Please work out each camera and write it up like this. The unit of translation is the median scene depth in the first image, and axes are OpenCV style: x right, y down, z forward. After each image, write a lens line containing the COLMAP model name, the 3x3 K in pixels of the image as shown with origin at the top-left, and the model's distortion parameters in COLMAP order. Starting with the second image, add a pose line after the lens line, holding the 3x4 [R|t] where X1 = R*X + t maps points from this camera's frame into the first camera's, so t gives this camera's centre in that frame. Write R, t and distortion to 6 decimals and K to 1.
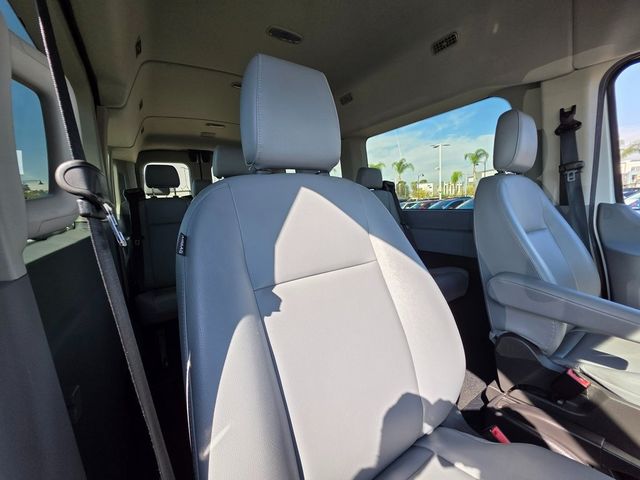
lens RADIAL K [[251.8, 0, 322.2], [0, 251.8, 241.2], [0, 0, 1]] dist [0.000056, -0.000074]
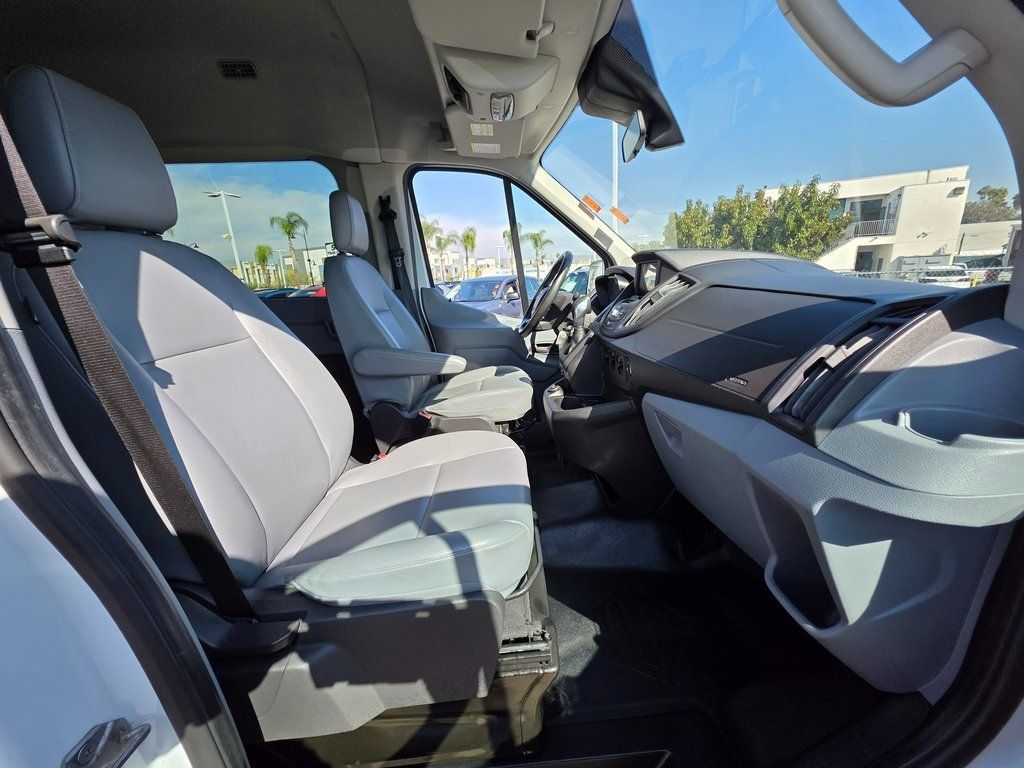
lens RADIAL K [[402.9, 0, 515.5], [0, 402.9, 386.0], [0, 0, 1]] dist [0.000056, -0.000074]
pose [[0.524968, -0.188086, 0.830080, -0.316847], [0.135717, 0.981297, 0.136518, 0.105999], [-0.840232, 0.040988, 0.540676, -0.374047]]
